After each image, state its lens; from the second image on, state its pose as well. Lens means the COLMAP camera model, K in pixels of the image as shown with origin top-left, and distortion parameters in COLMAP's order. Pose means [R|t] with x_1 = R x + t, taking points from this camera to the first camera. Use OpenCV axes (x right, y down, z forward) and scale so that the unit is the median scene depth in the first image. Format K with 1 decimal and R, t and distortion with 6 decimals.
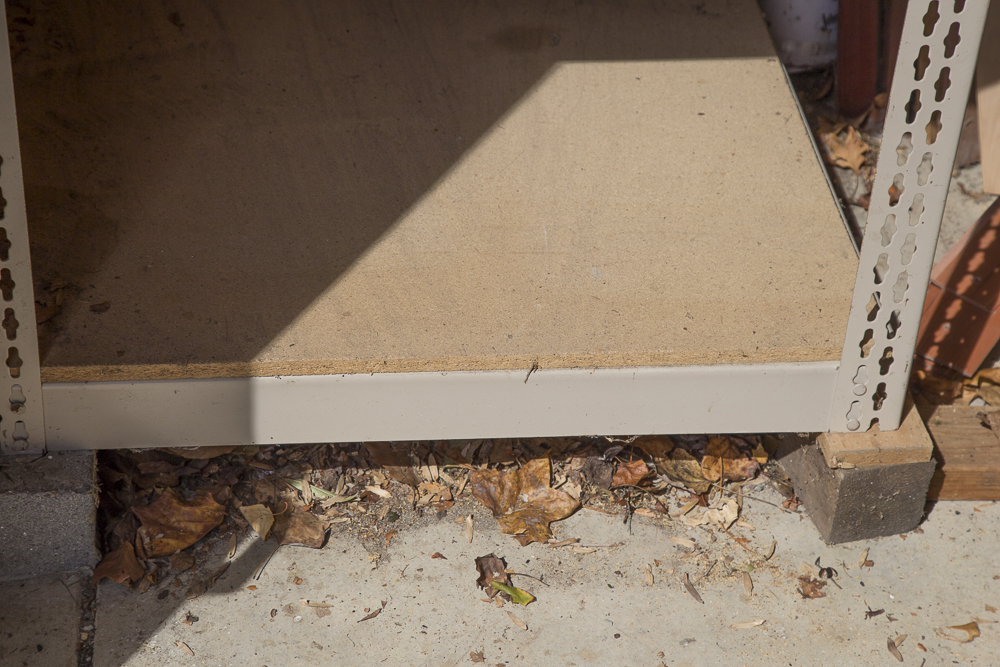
lens RADIAL K [[2350.0, 0, 500.9], [0, 2350.0, 332.7], [0, 0, 1]] dist [0.371312, 0.000000]
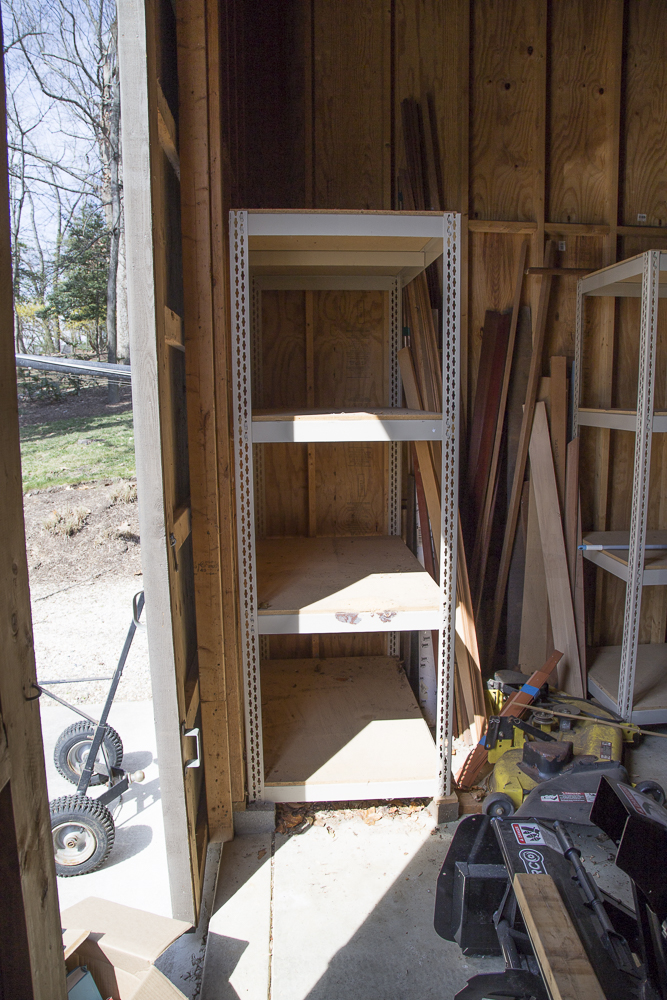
lens RADIAL K [[680.8, 0, 341.6], [0, 680.8, 500.1], [0, 0, 1]] dist [-0.116264, 0.058177]
pose [[0.997237, -0.053234, -0.051808, 0.055119], [0.021770, 0.876263, -0.481341, 0.151386], [0.071021, 0.478883, 0.875001, -0.391789]]
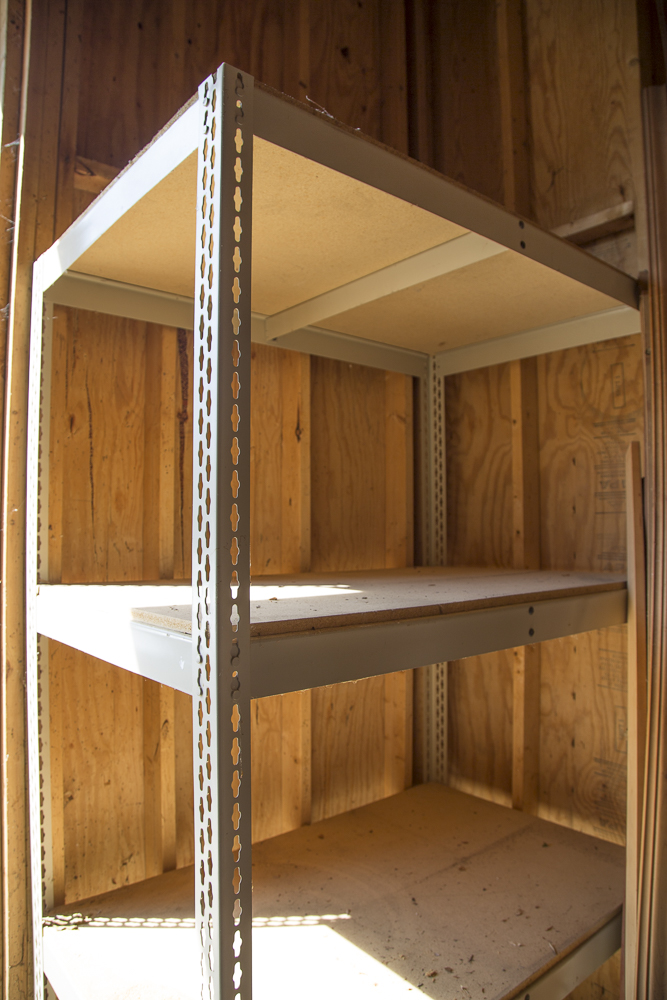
lens RADIAL K [[680.8, 0, 333.0], [0, 680.8, 508.4], [0, 0, 1]] dist [-0.116264, 0.058177]
pose [[0.551793, -0.084568, -0.829682, 0.549046], [-0.482822, 0.778777, -0.400487, -0.450893], [0.680006, 0.621575, 0.388892, 0.406306]]
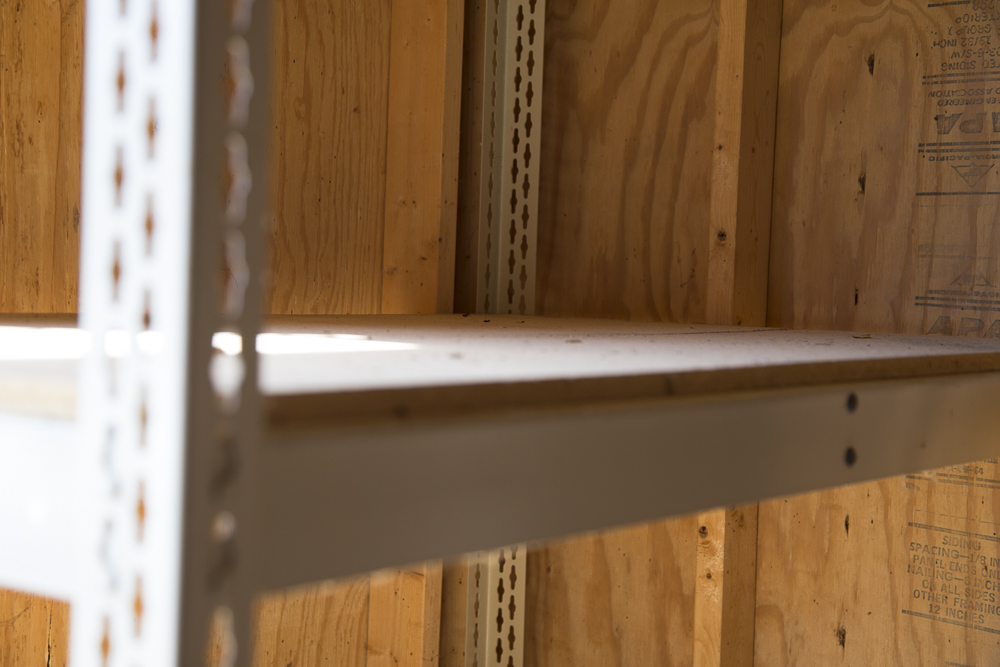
lens RADIAL K [[1648.2, 0, 498.6], [0, 1648.2, 339.9], [0, 0, 1]] dist [0.240914, 0.000000]
pose [[0.725357, -0.000526, -0.688372, 0.463230], [-0.417184, 0.795095, -0.440206, -0.411383], [0.547553, 0.606485, 0.576509, 0.391869]]
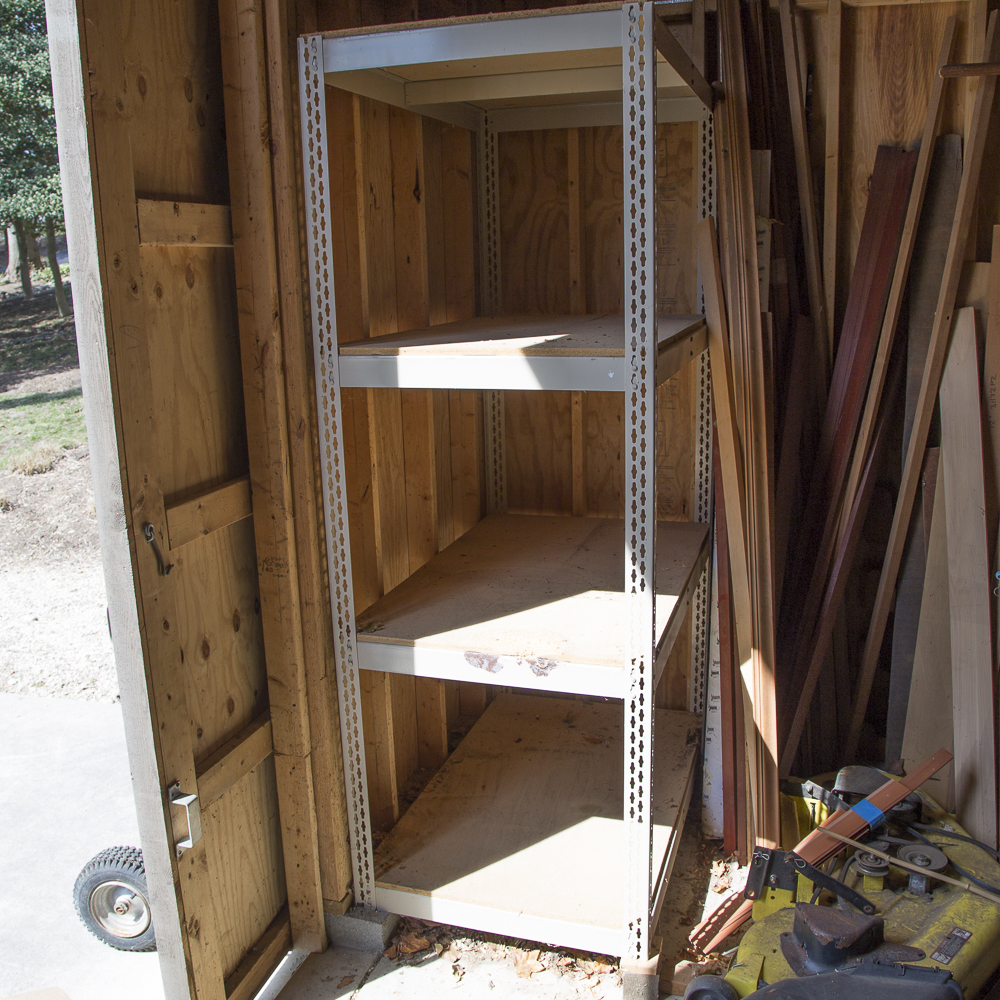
lens RADIAL K [[1022.6, 0, 502.7], [0, 1022.6, 484.6], [0, 0, 1]] dist [-0.095789, 0.000000]
pose [[0.907614, 0.014686, -0.419549, 0.491080], [-0.194390, 0.900493, -0.389005, 0.025242], [0.372088, 0.434623, 0.820155, -0.276276]]
